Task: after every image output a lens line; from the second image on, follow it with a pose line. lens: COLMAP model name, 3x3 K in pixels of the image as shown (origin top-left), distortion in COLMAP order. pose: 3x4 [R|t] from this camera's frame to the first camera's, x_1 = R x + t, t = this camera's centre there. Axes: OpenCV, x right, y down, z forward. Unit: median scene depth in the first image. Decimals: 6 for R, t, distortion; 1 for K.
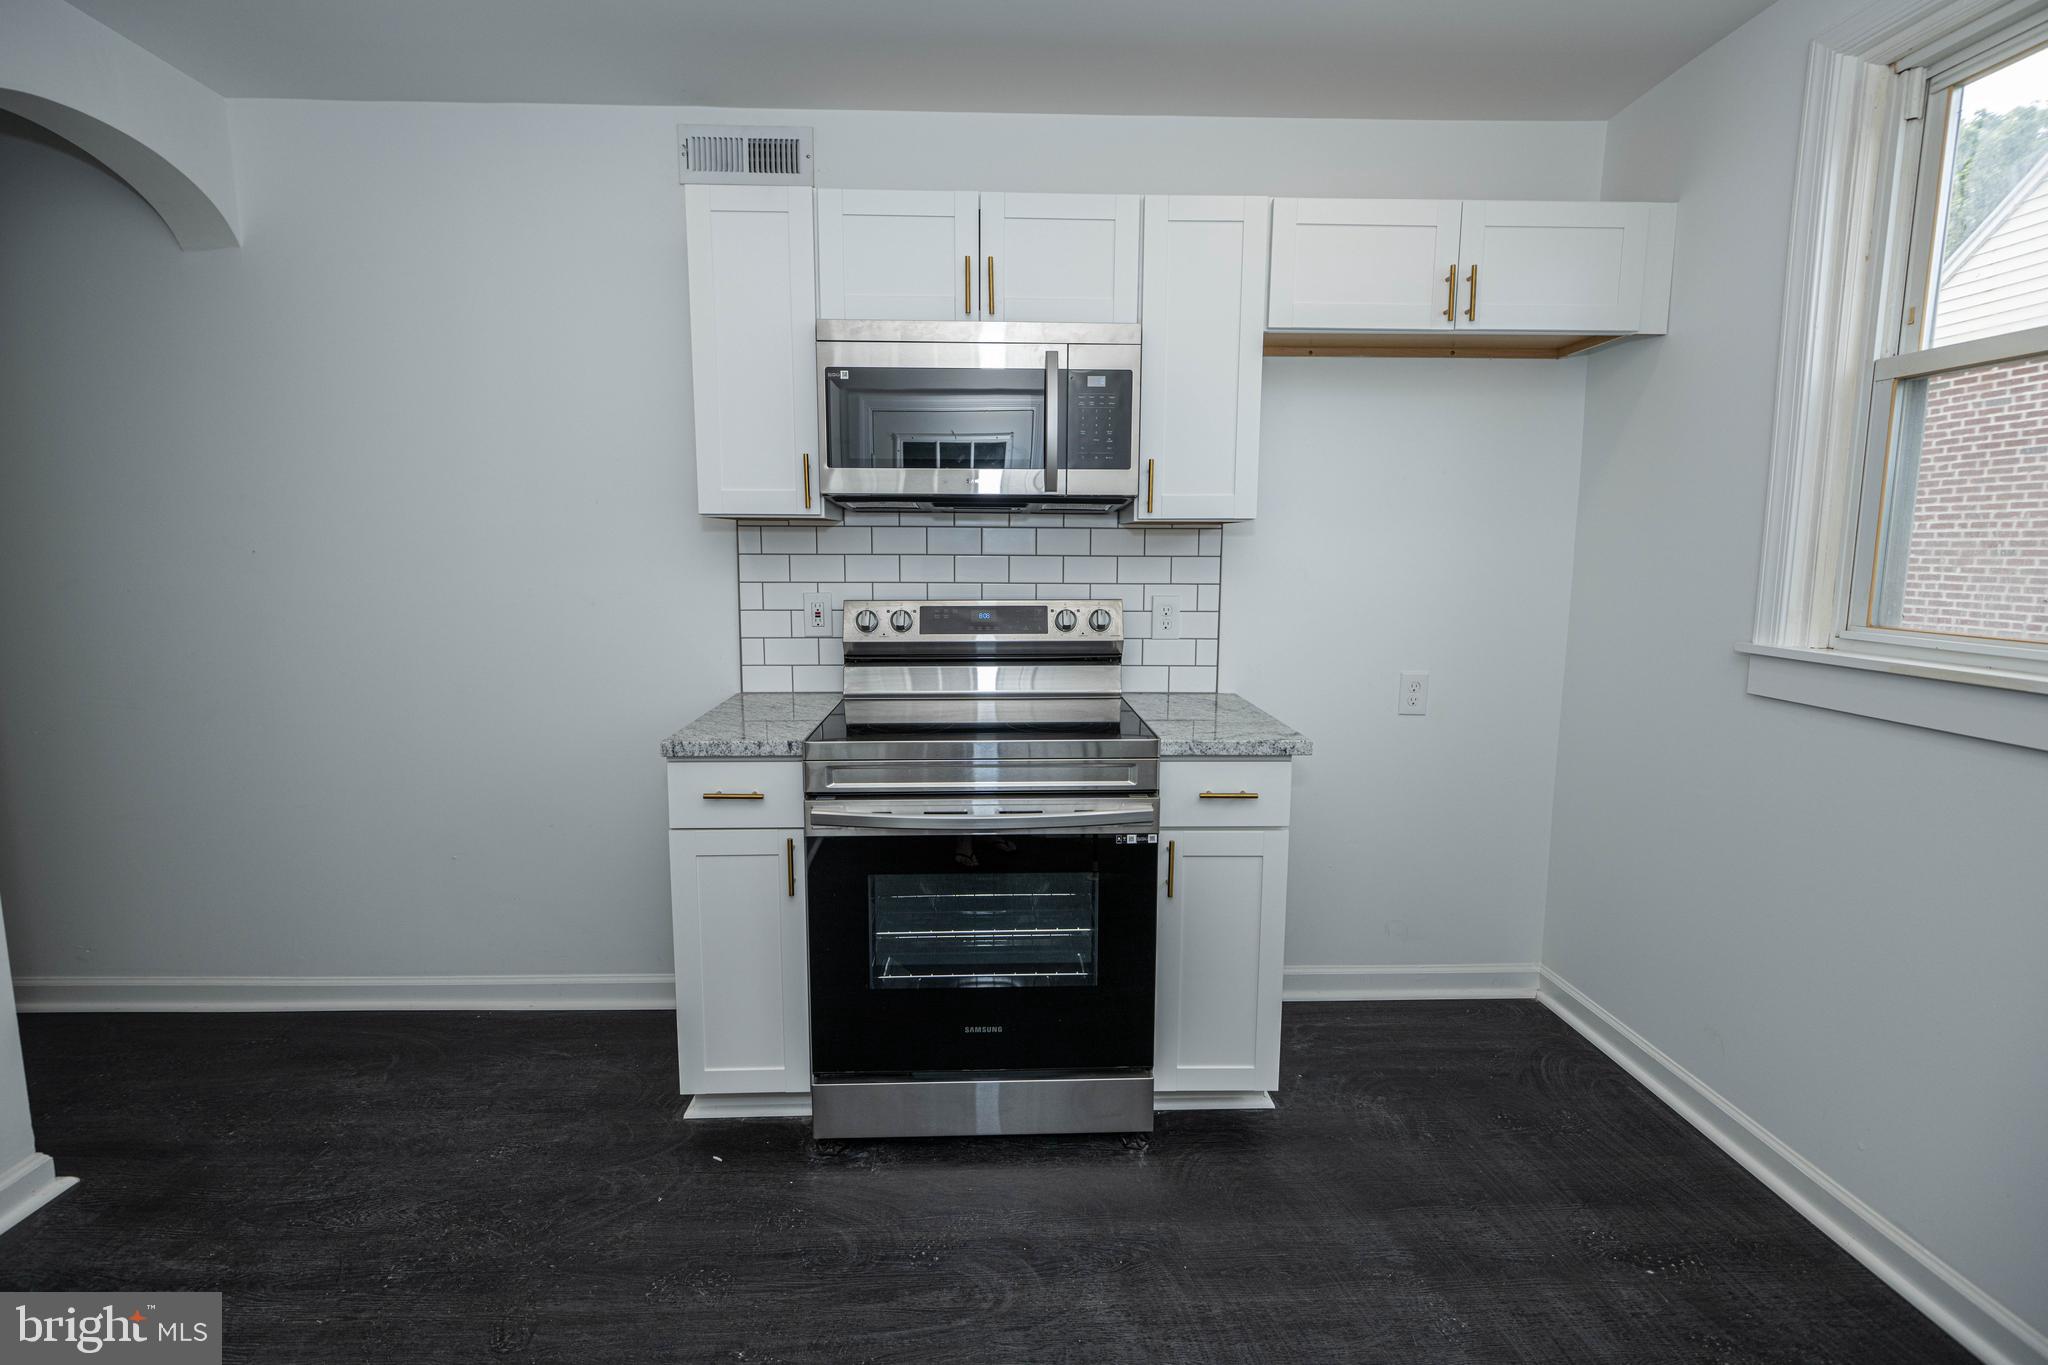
lens RADIAL K [[922.1, 0, 1016.5], [0, 922.1, 660.4], [0, 0, 1]] dist [0.017651, -0.012688]
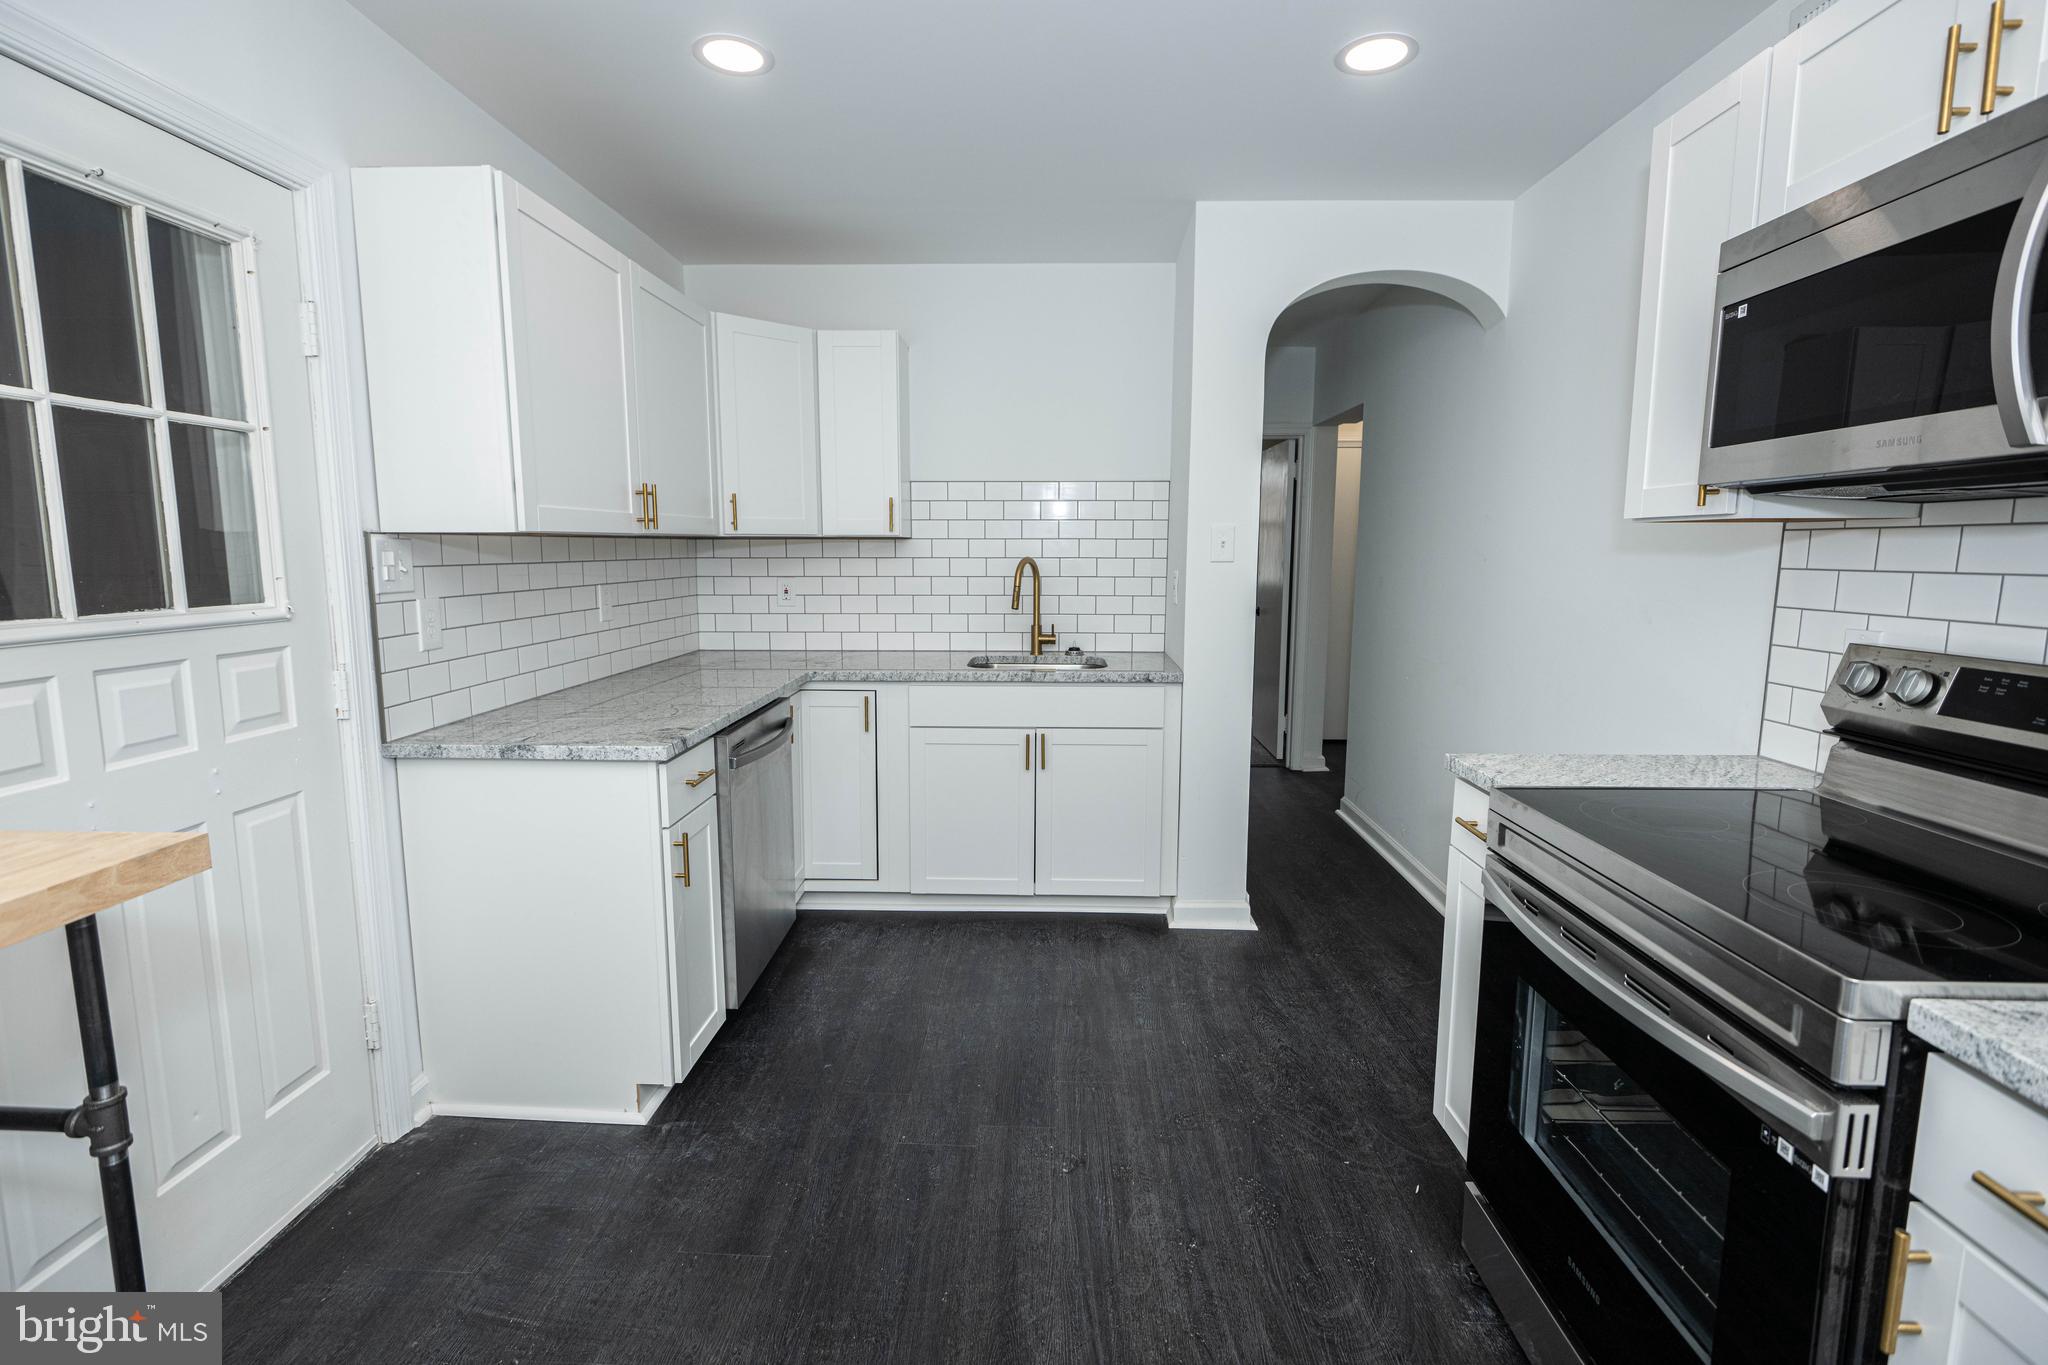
lens RADIAL K [[921.5, 0, 1017.7], [0, 921.5, 660.8], [0, 0, 1]] dist [0.001678, -0.000410]
pose [[-0.069703, 0.117662, -0.990604, 0.594408], [-0.127100, 0.983879, 0.125806, -0.072871], [0.989438, 0.134675, -0.053625, 0.563110]]
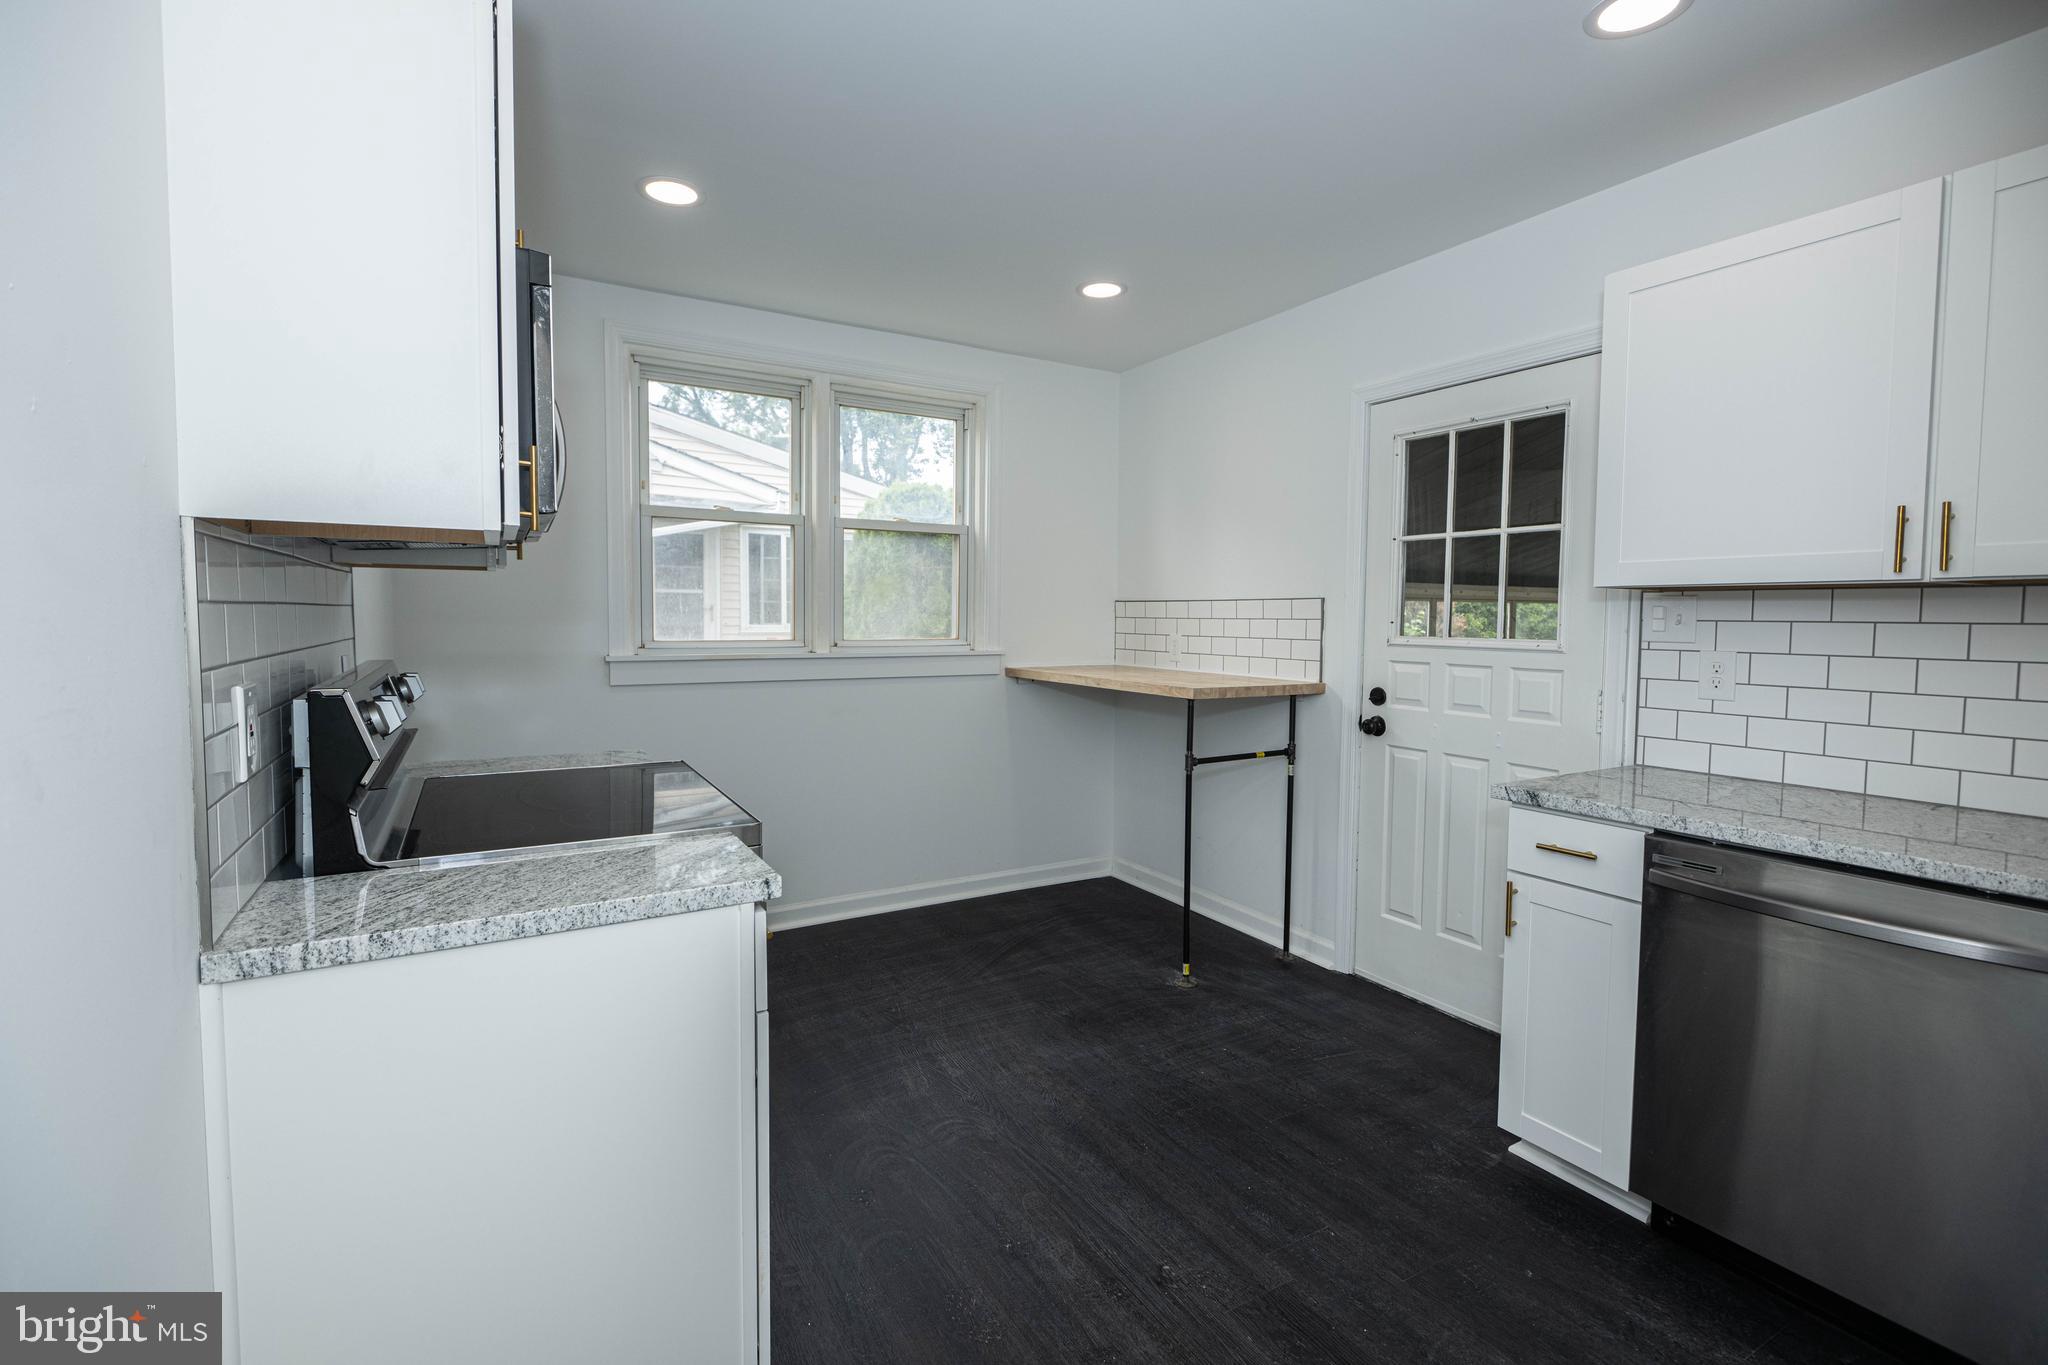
lens RADIAL K [[922.1, 0, 1016.5], [0, 922.1, 660.4], [0, 0, 1]] dist [0.017651, -0.012688]
pose [[-0.472143, -0.054289, 0.879849, -1.023458], [0.098994, 0.988523, 0.114116, -0.126174], [-0.875946, 0.140979, -0.461350, 1.099097]]
